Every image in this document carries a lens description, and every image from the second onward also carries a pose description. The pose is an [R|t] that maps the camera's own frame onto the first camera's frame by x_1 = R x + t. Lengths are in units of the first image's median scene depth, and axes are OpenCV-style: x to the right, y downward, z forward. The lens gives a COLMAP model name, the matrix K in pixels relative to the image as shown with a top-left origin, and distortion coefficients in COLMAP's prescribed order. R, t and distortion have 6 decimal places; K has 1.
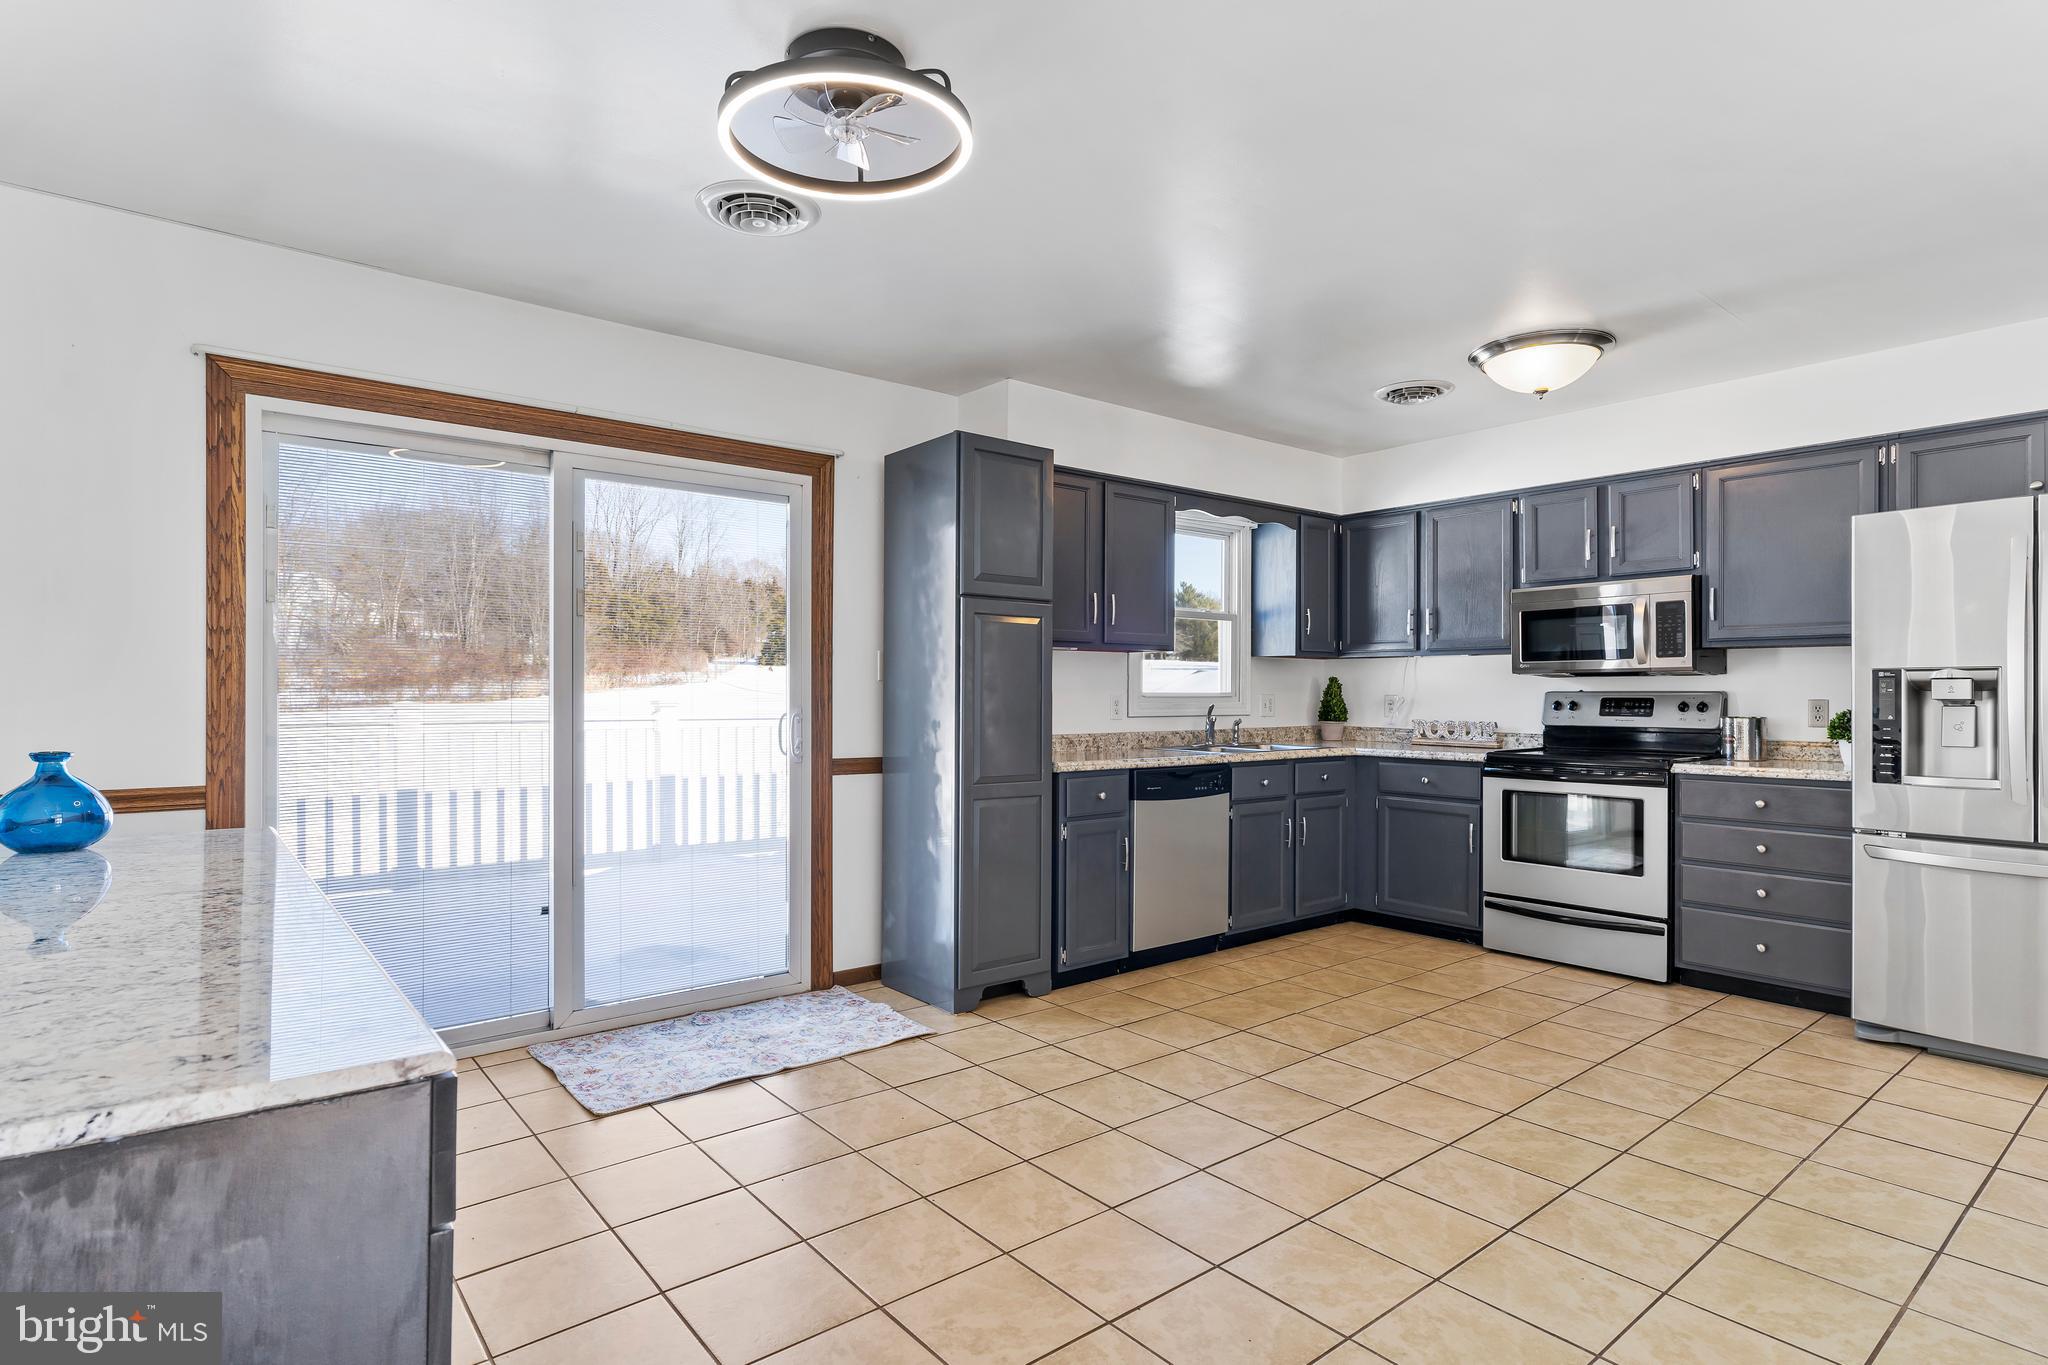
lens RADIAL K [[1044.5, 0, 1029.7], [0, 1044.5, 691.6], [0, 0, 1]] dist [-0.004271, 0.000035]
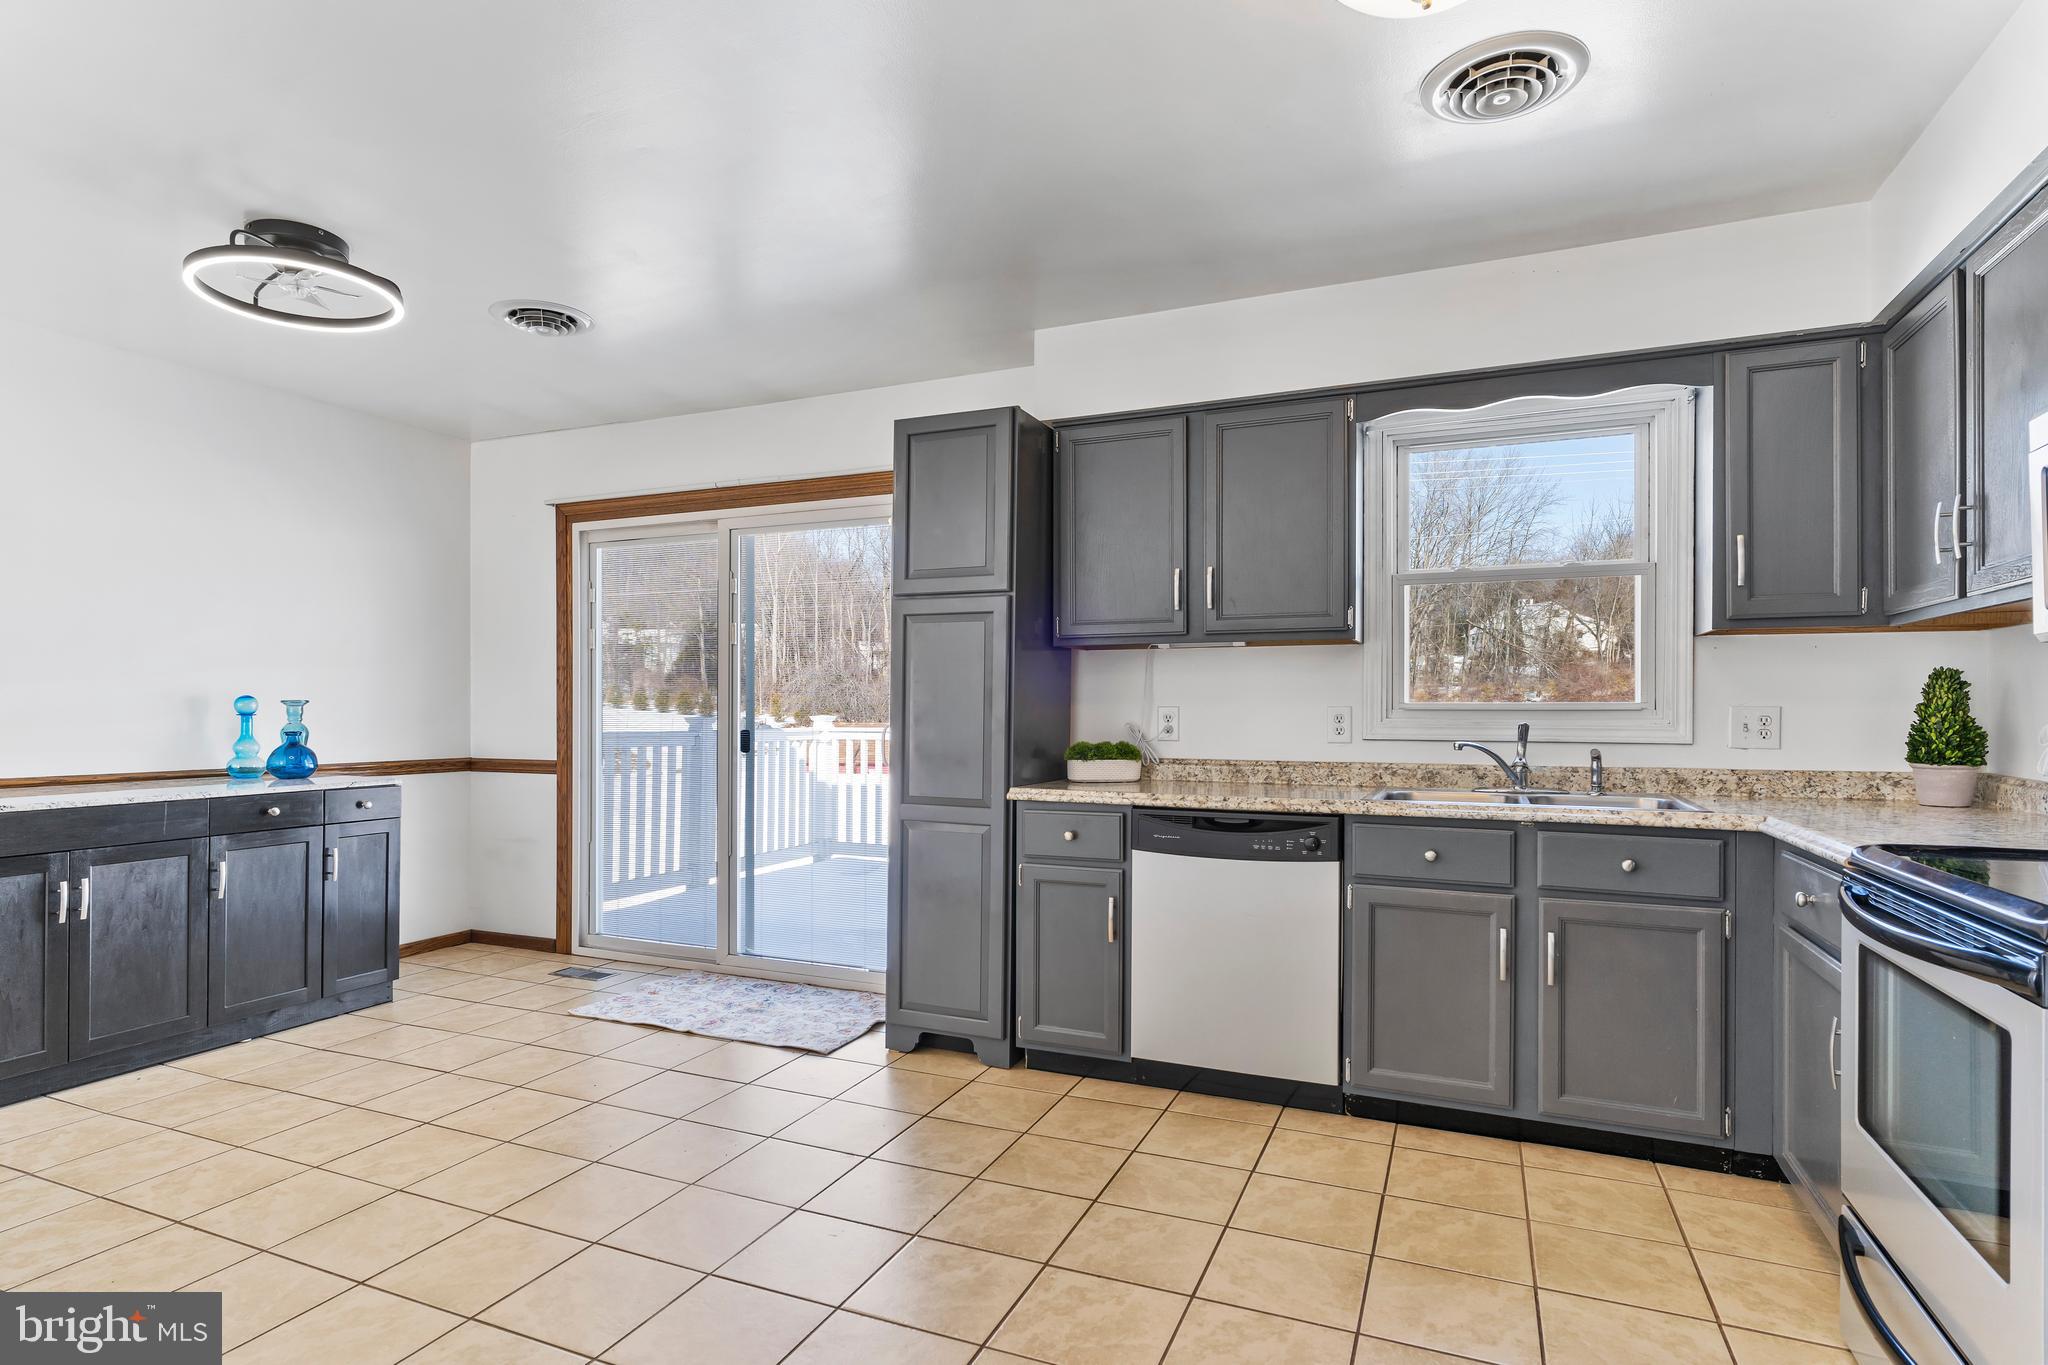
lens RADIAL K [[1066.5, 0, 1017.2], [0, 1066.5, 705.6], [0, 0, 1]] dist [0.000965, 0.001074]
pose [[0.457646, -0.005922, -0.889115, 0.665174], [-0.001312, 0.999972, -0.007336, 0.008364], [0.889133, 0.004524, 0.457626, 0.536286]]
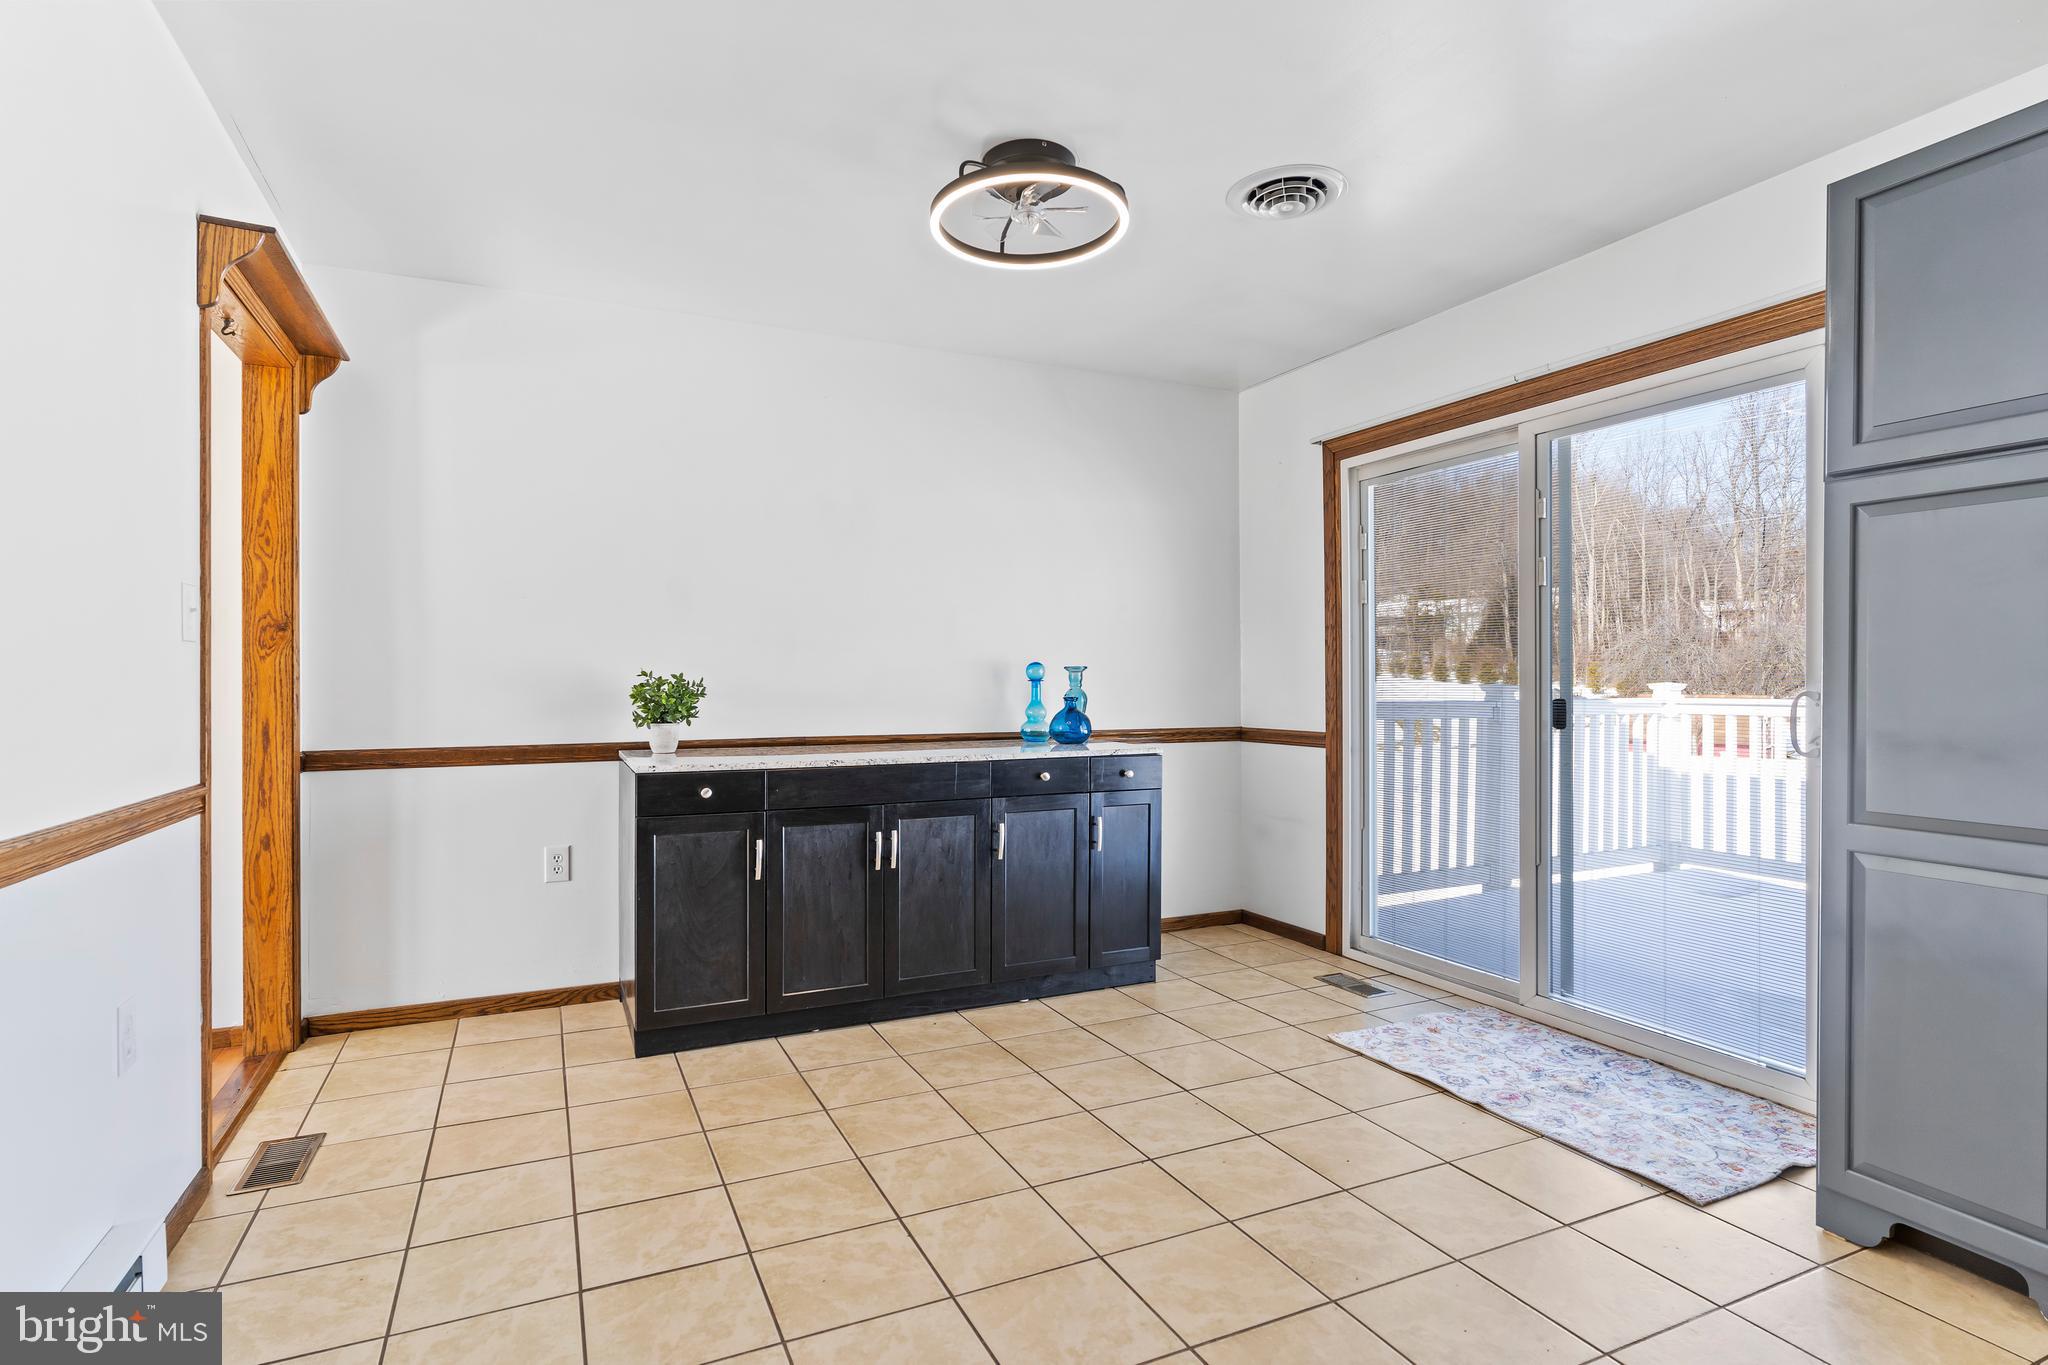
lens RADIAL K [[1044.3, 0, 1011.6], [0, 1044.3, 681.9], [0, 0, 1]] dist [-0.002909, 0.000577]
pose [[-0.252461, -0.002461, -0.967604, 0.467843], [0.000667, 0.999996, -0.002717, 0.013677], [0.967607, -0.001332, -0.252458, 0.579932]]
